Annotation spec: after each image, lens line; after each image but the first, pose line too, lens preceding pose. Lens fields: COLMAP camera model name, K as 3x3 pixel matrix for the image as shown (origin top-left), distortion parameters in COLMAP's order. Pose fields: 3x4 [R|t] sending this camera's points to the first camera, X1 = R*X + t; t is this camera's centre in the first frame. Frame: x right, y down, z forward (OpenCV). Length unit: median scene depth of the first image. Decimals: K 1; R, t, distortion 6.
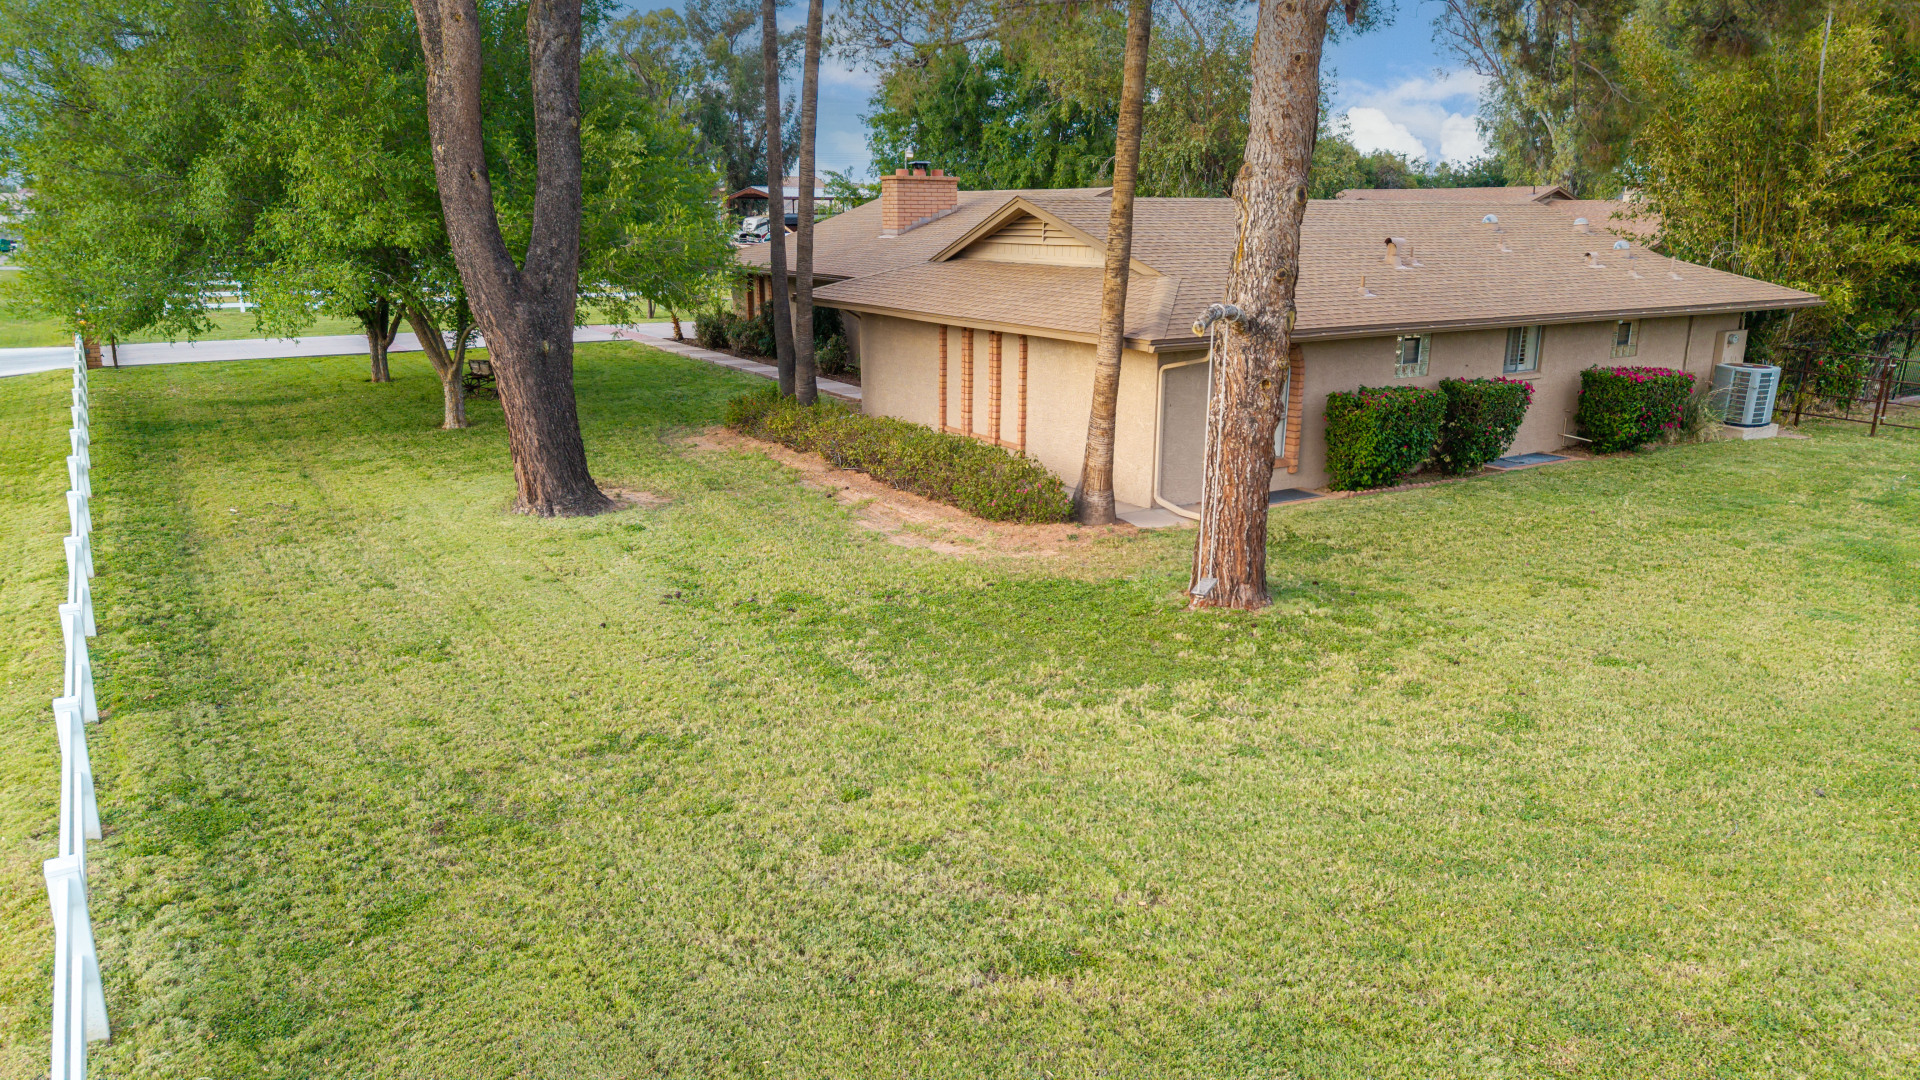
lens RADIAL K [[1352.7, 0, 955.0], [0, 1352.7, 556.8], [0, 0, 1]] dist [0.128005, -0.288576]
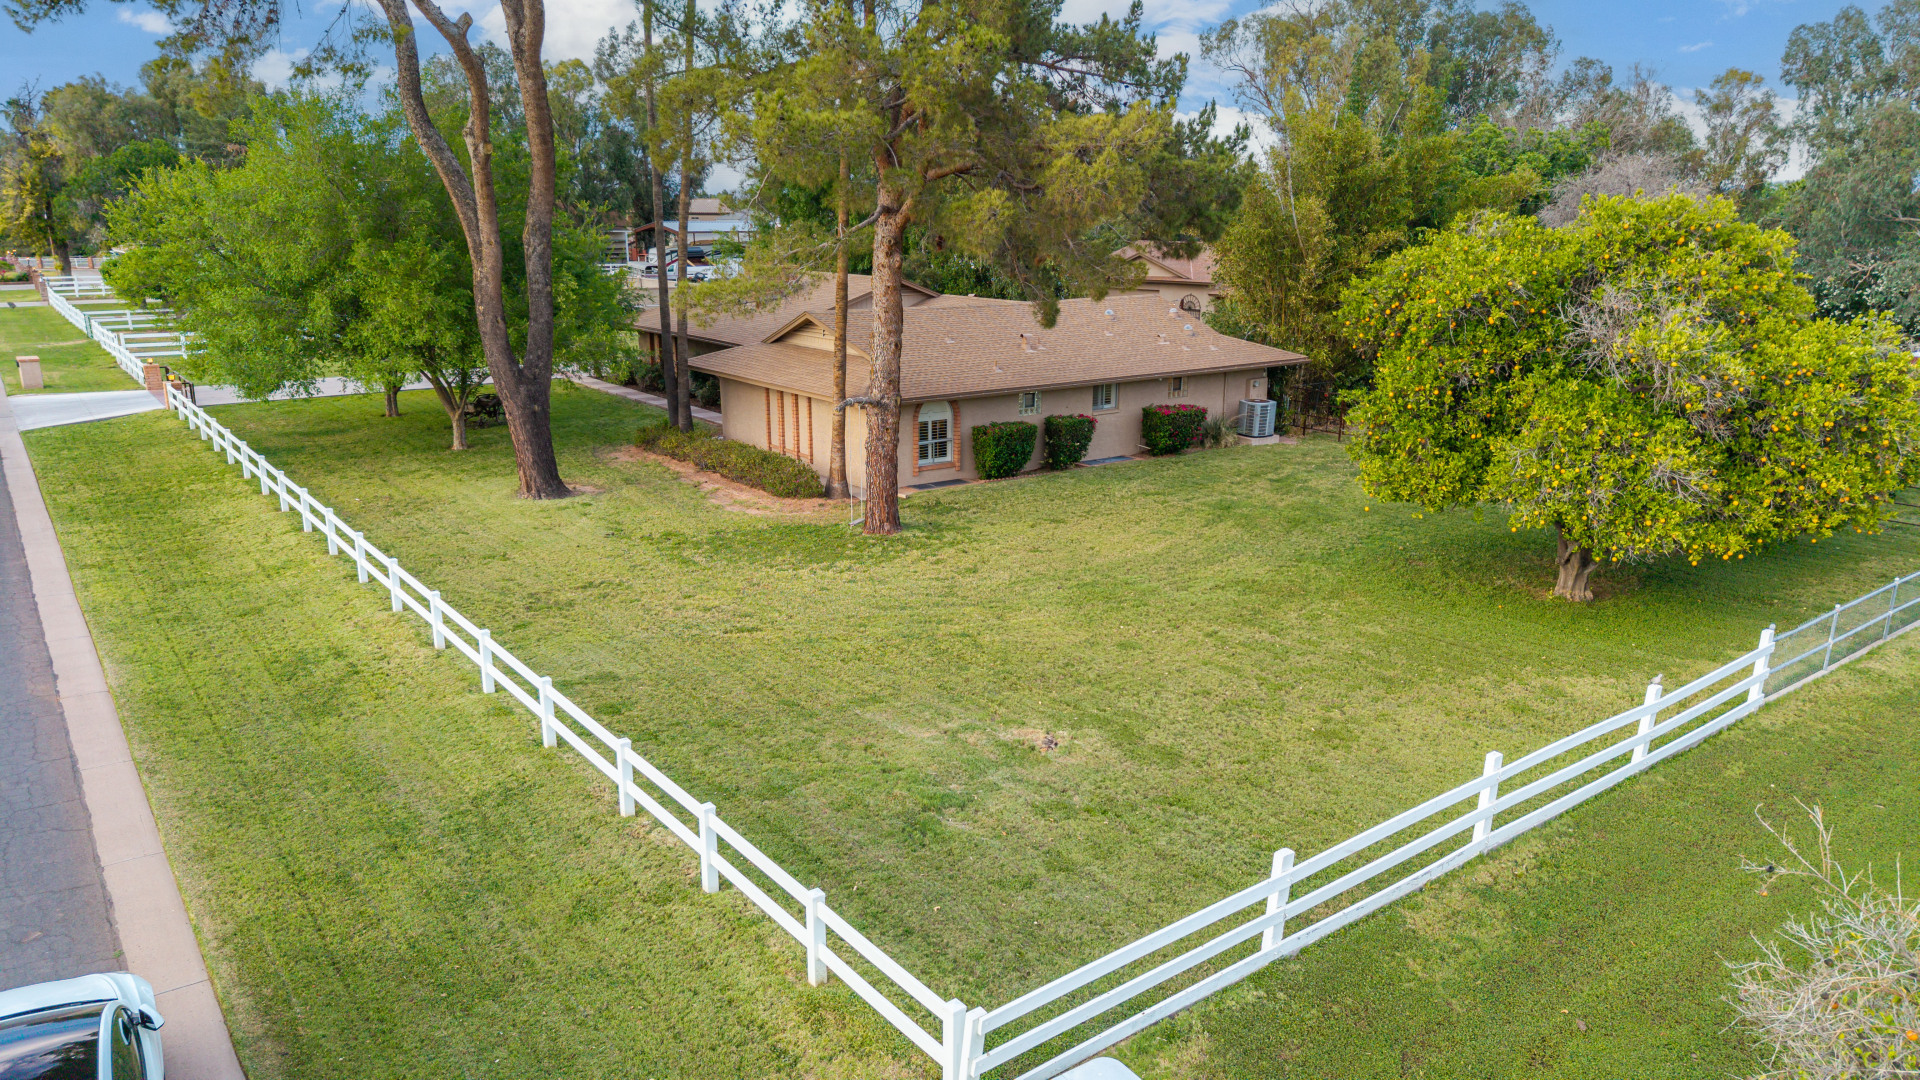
lens RADIAL K [[1279.1, 0, 971.1], [0, 1279.1, 543.9], [0, 0, 1]] dist [0.048276, -0.060822]
pose [[0.996044, -0.020134, 0.086551, 0.128103], [0.020726, 0.999767, -0.005948, 0.050981], [-0.086412, 0.007718, 0.996230, -0.749031]]
